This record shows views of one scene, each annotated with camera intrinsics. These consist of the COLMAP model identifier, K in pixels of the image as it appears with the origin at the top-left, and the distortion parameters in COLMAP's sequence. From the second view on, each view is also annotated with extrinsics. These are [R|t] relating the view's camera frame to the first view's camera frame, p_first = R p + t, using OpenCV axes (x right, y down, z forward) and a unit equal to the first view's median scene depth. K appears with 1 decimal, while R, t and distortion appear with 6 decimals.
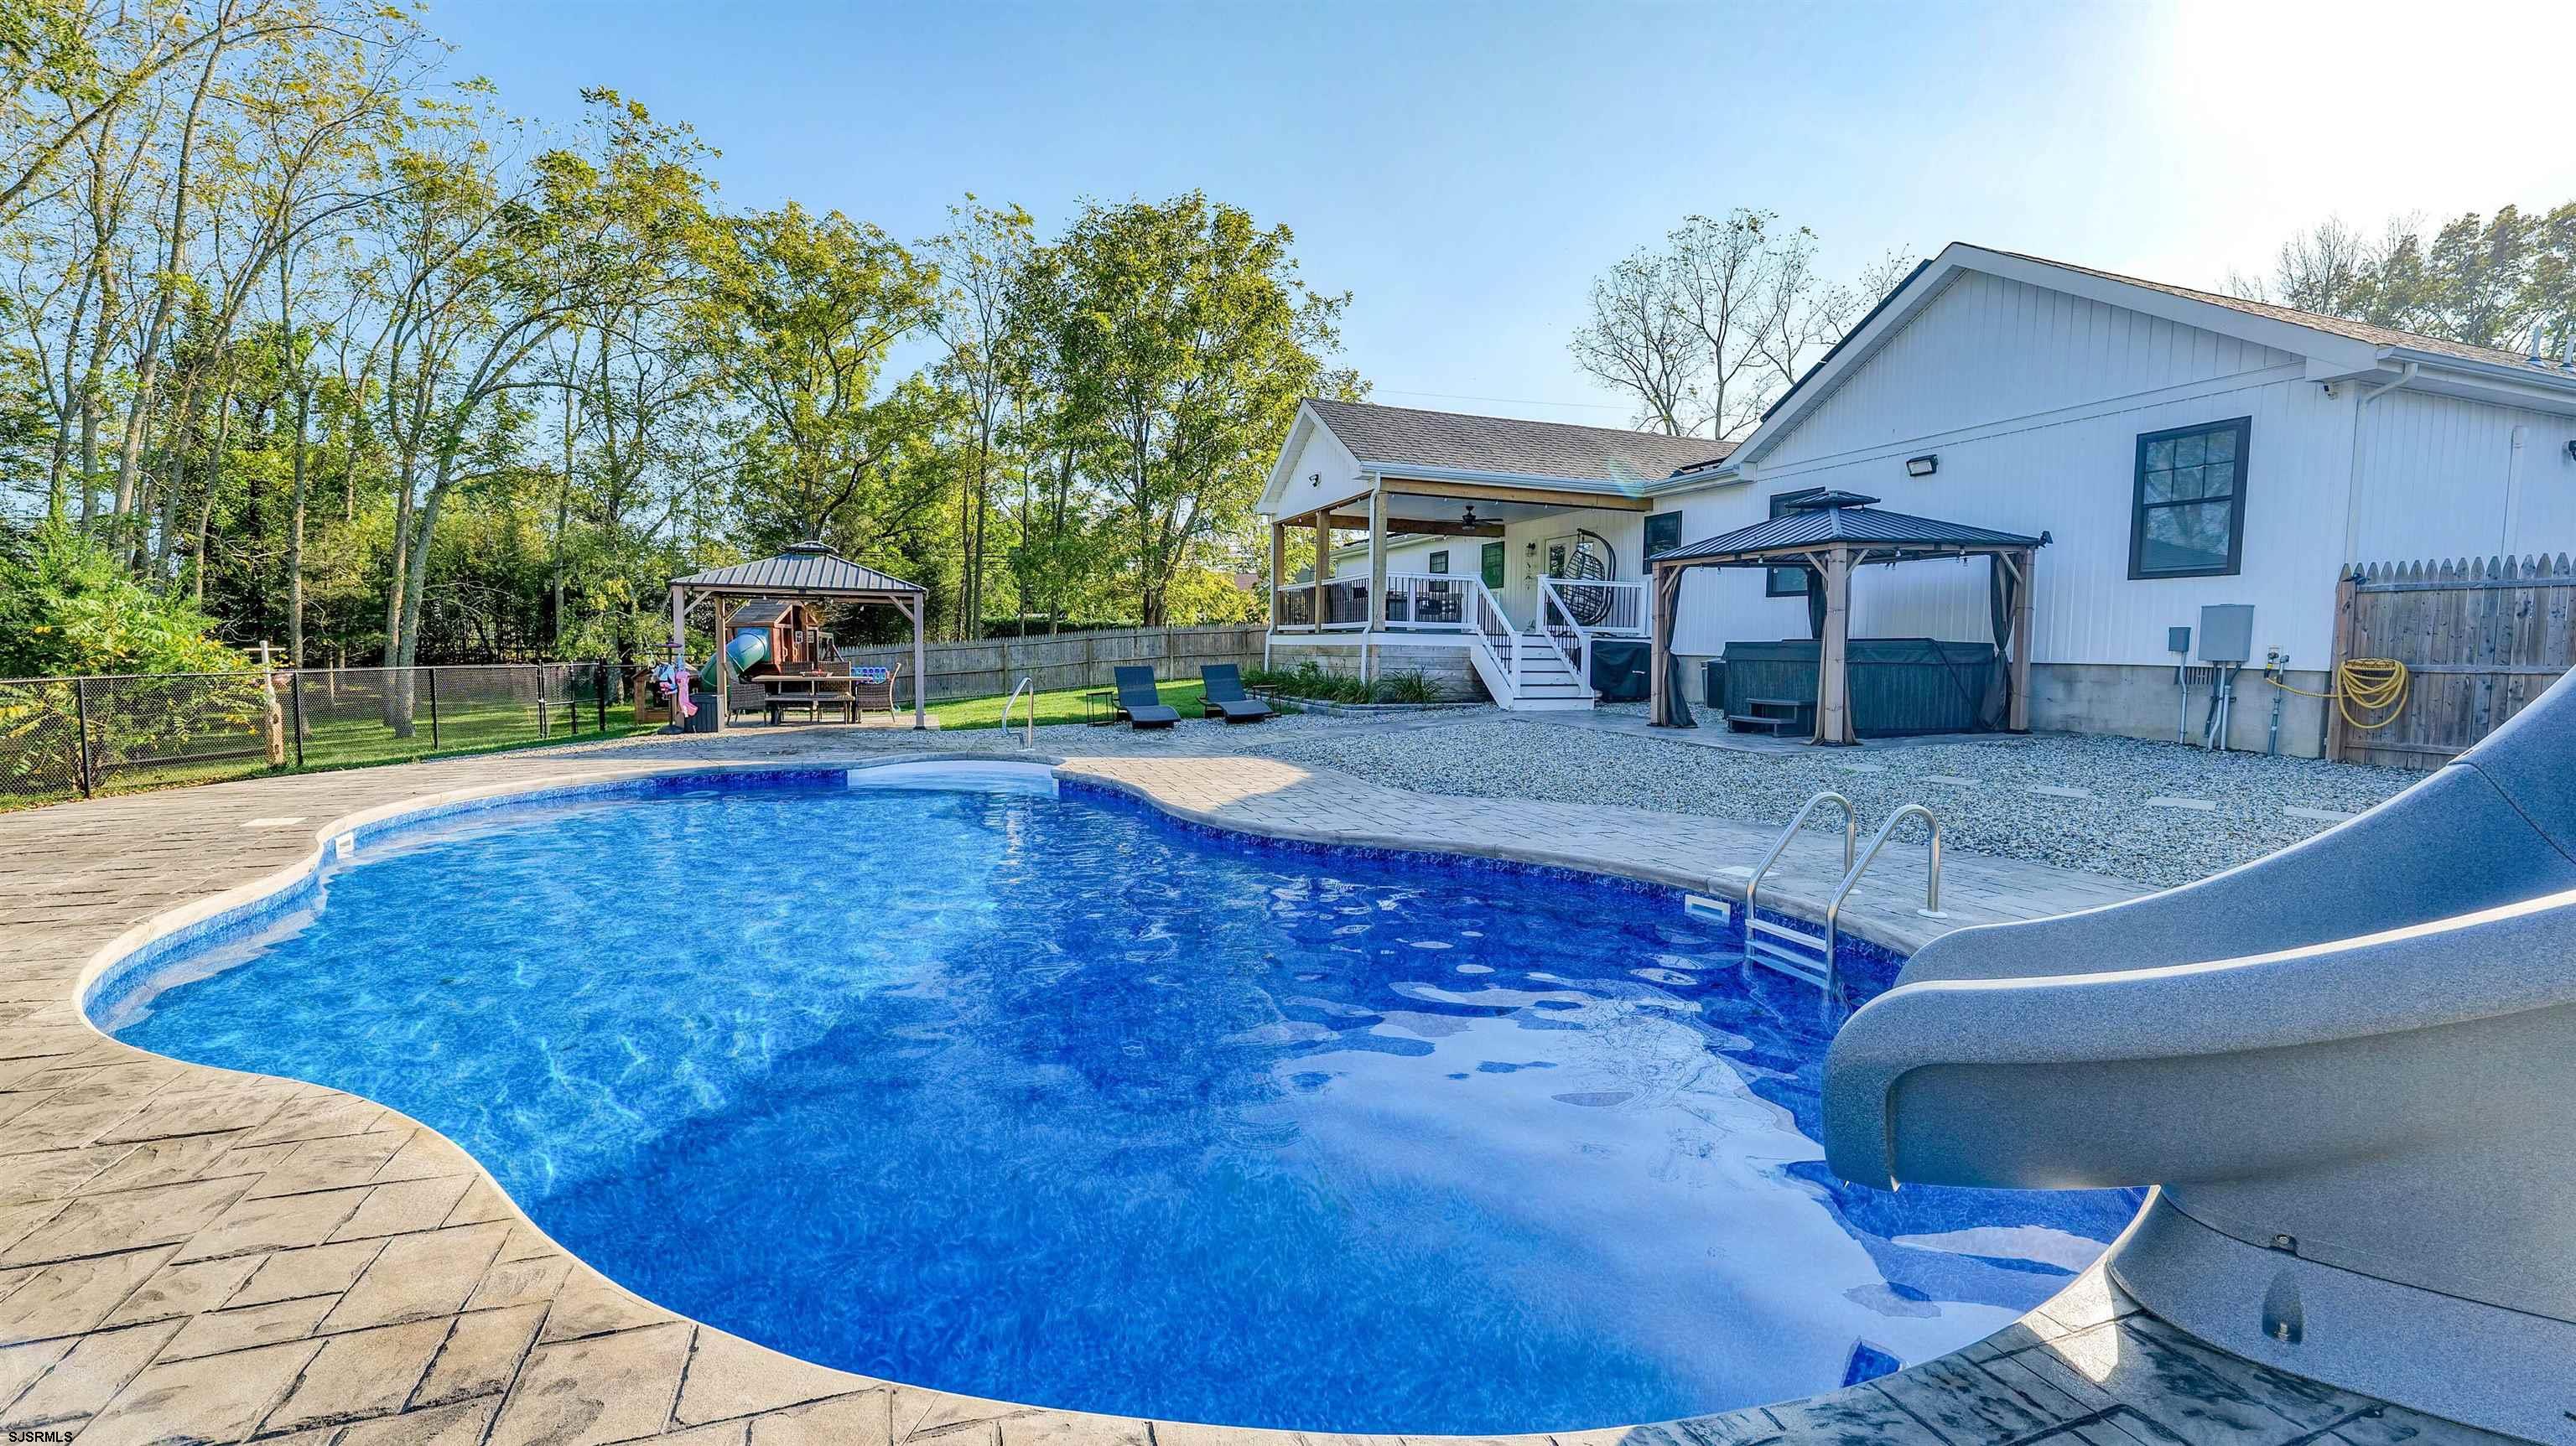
lens RADIAL K [[1045.5, 0, 1275.2], [0, 1045.5, 718.0], [0, 0, 1]] dist [-0.014075, 0.001034]
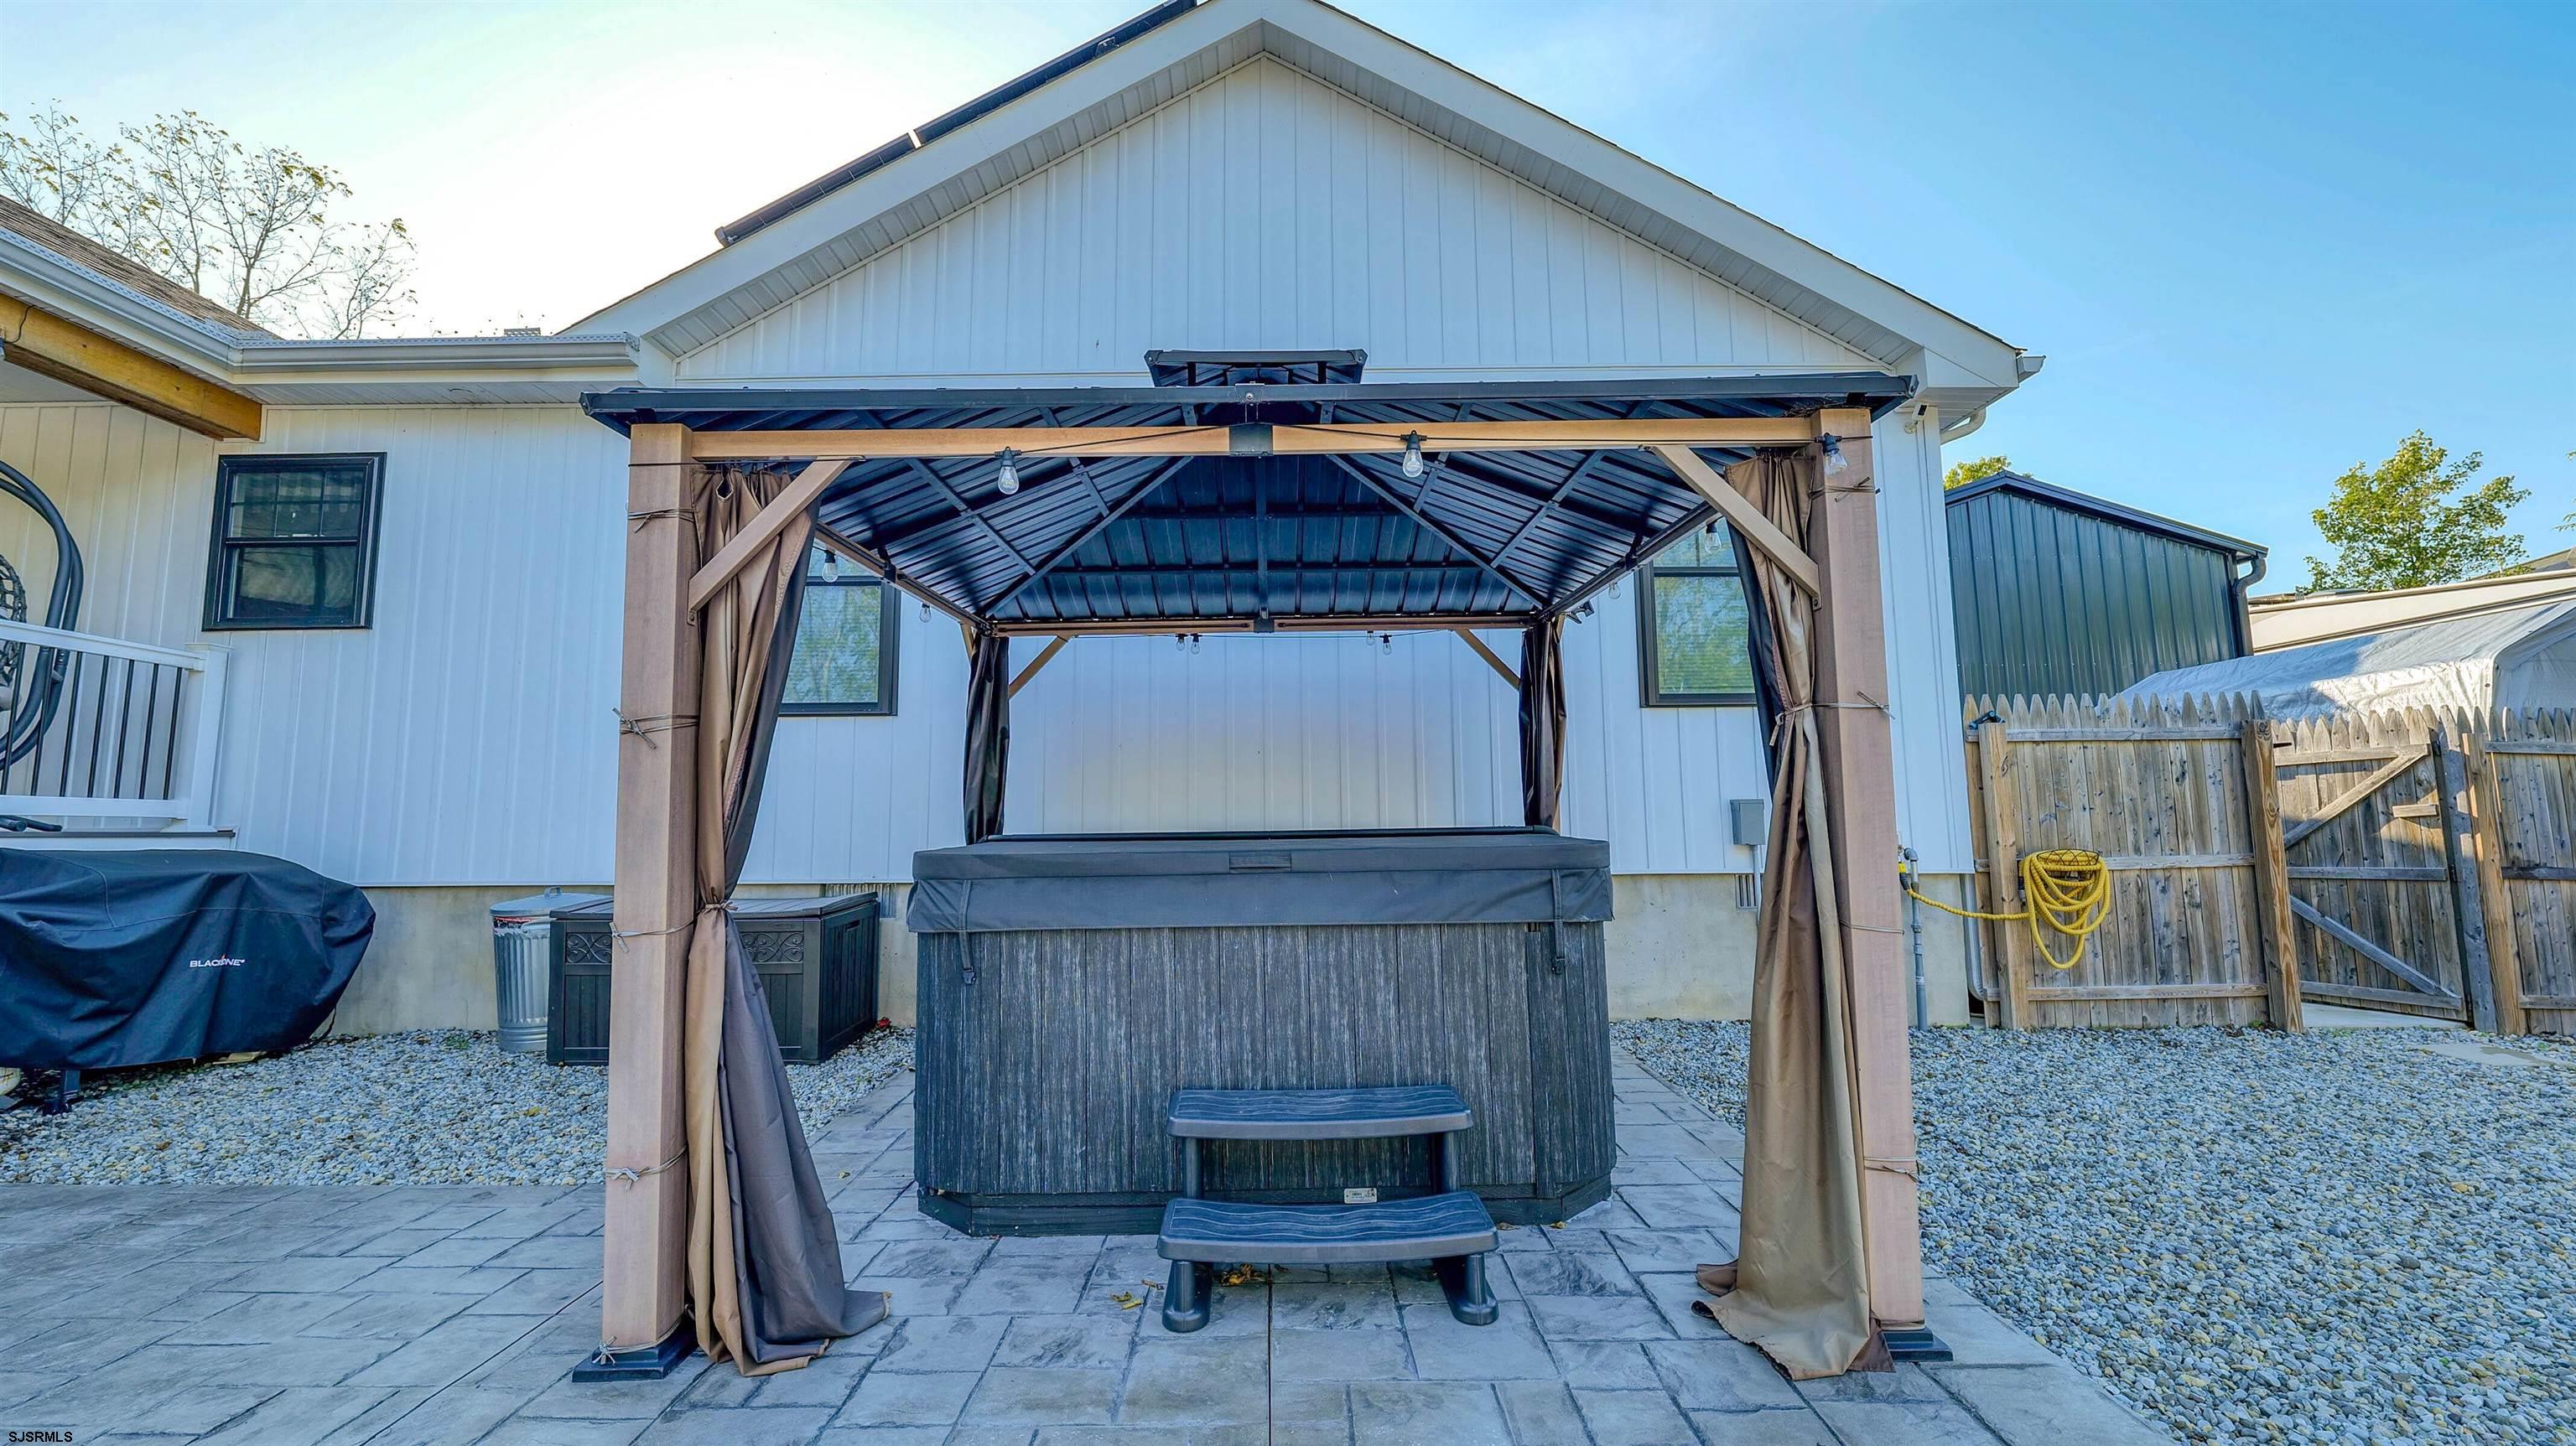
lens RADIAL K [[1045.5, 0, 1275.2], [0, 1045.5, 718.0], [0, 0, 1]] dist [-0.014075, 0.001034]
pose [[0.317555, 0.087325, 0.944210, 0.232872], [0.080560, 0.989666, -0.118623, -0.068515], [-0.944812, 0.113735, 0.307238, 0.853911]]
